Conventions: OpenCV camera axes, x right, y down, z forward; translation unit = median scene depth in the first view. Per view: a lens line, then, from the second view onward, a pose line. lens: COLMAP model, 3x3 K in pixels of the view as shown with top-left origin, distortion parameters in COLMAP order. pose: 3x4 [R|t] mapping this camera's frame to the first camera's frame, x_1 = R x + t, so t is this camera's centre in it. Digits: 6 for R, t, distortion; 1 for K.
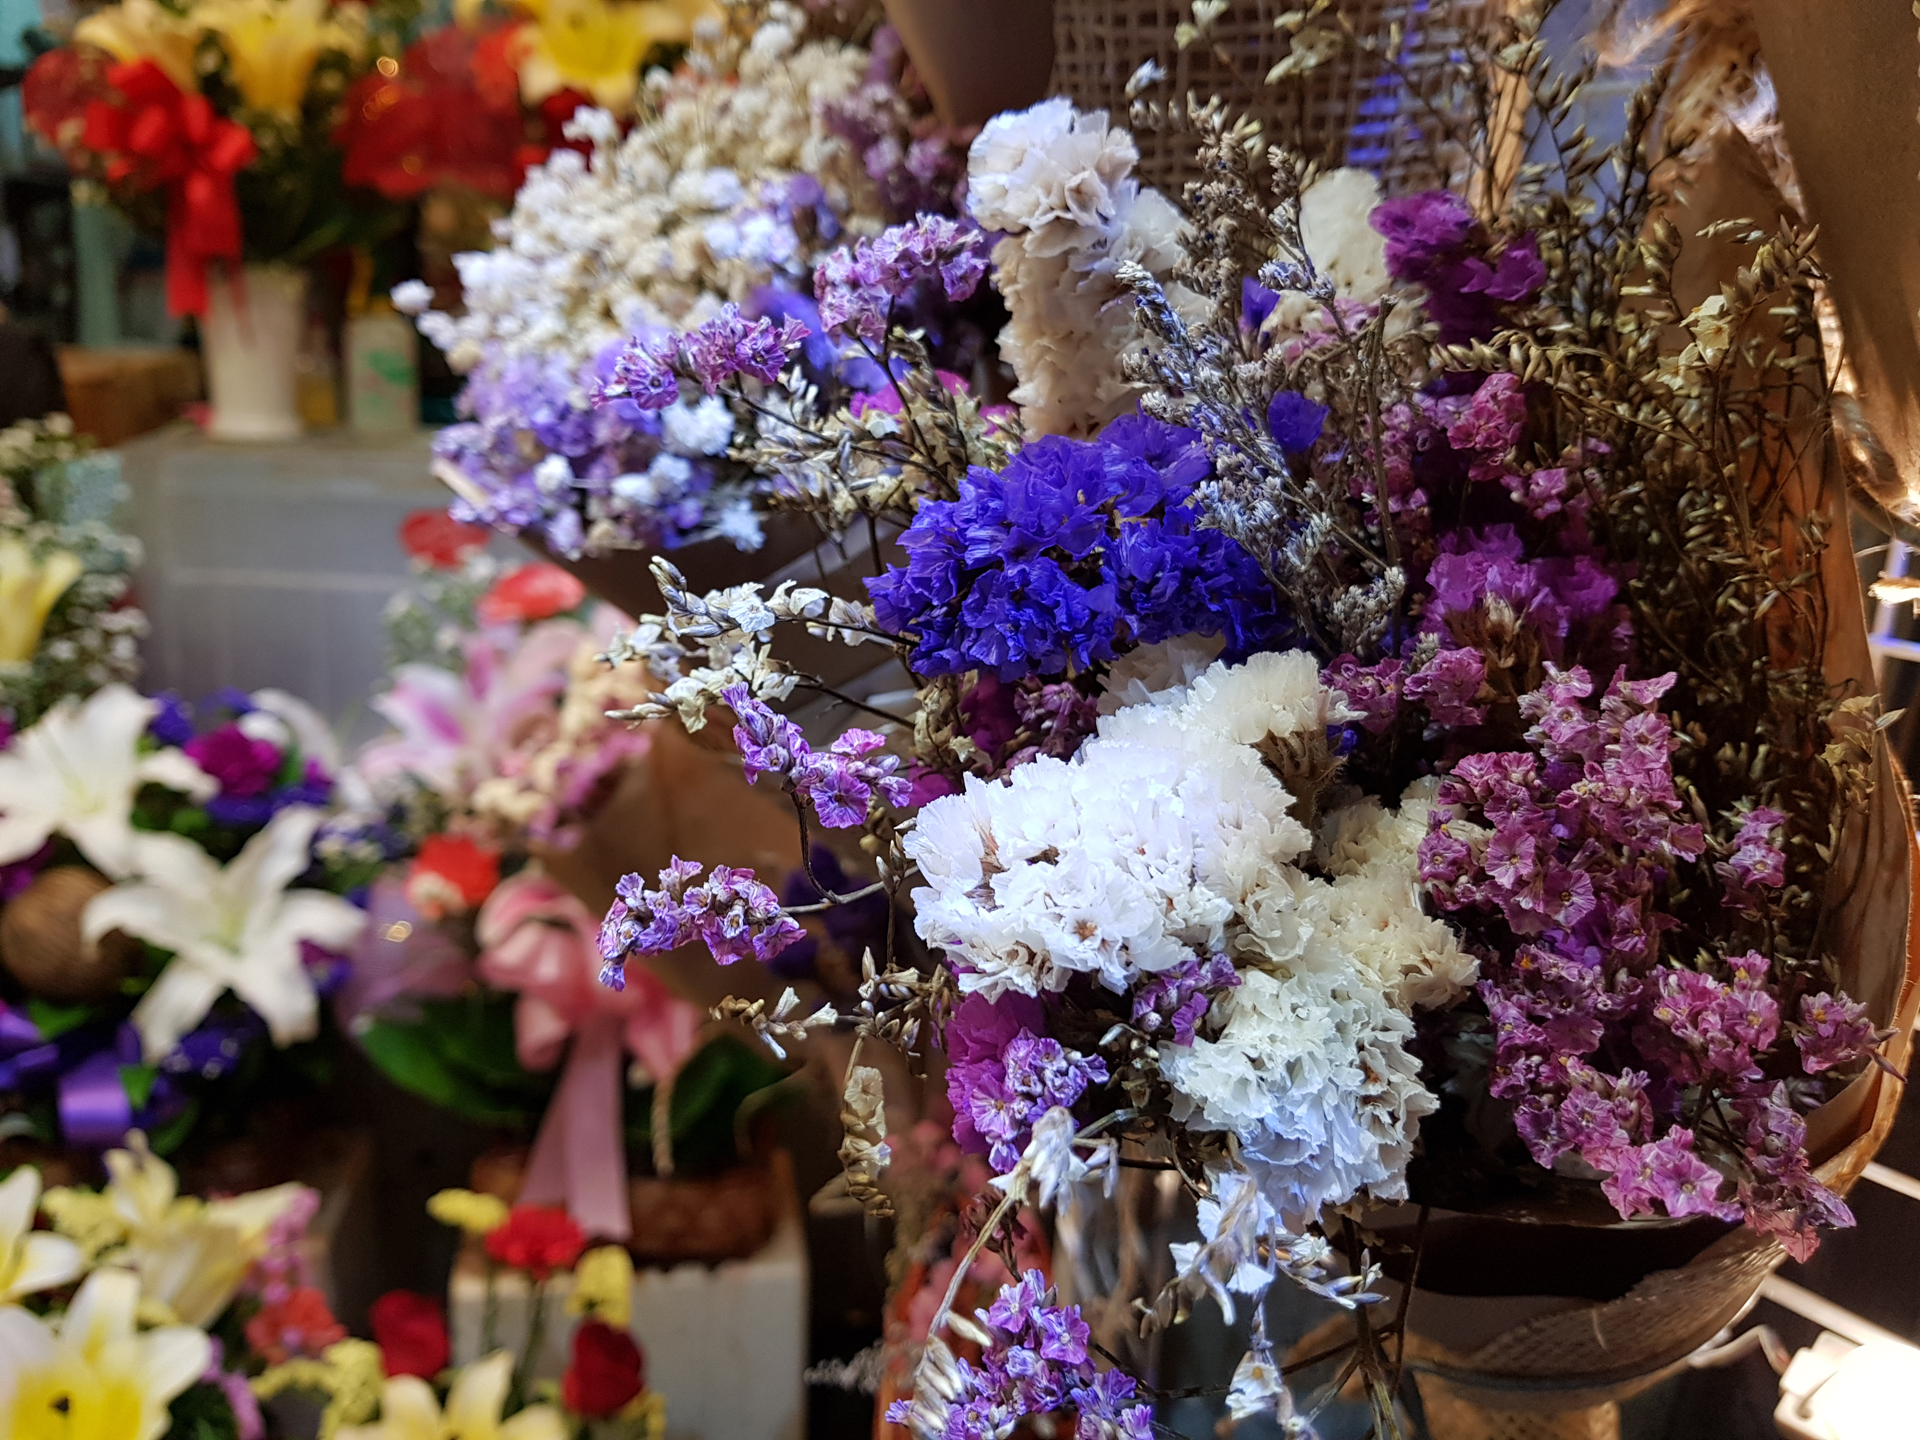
lens RADIAL K [[1500.0, 0, 922.0], [0, 1500.0, 719.5], [0, 0, 1]] dist [0.022242, -0.076684]
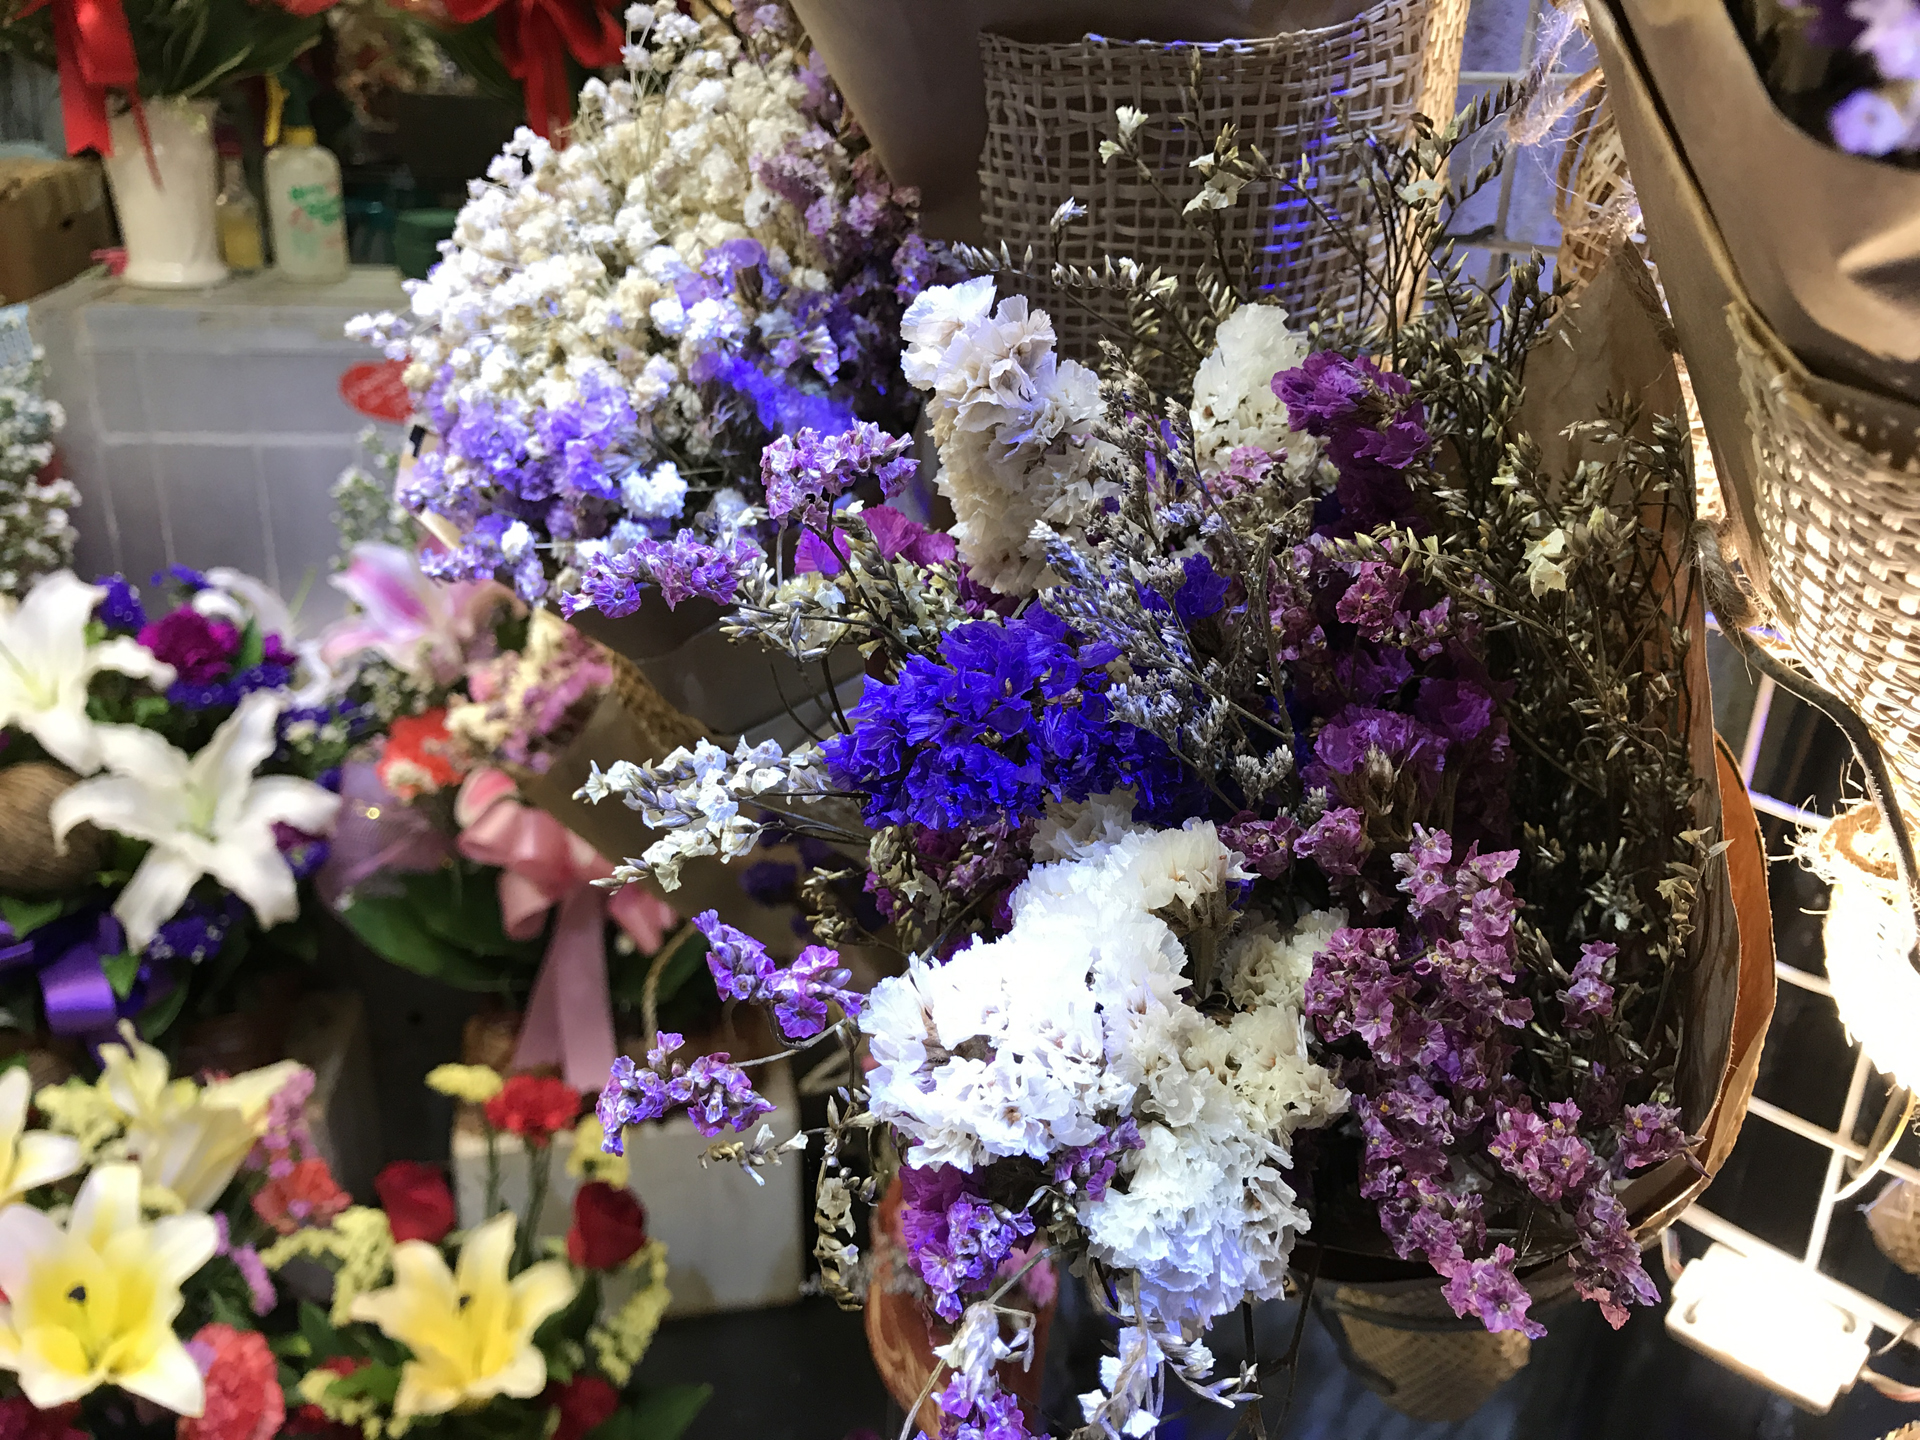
lens RADIAL K [[1553.0, 0, 950.2], [0, 1553.0, 718.2], [0, 0, 1]] dist [0.000364, -0.000002]
pose [[0.999010, -0.032680, 0.030168, 0.024736], [0.028289, 0.990310, 0.135965, -0.255379], [-0.034319, -0.134977, 0.990254, -0.132139]]
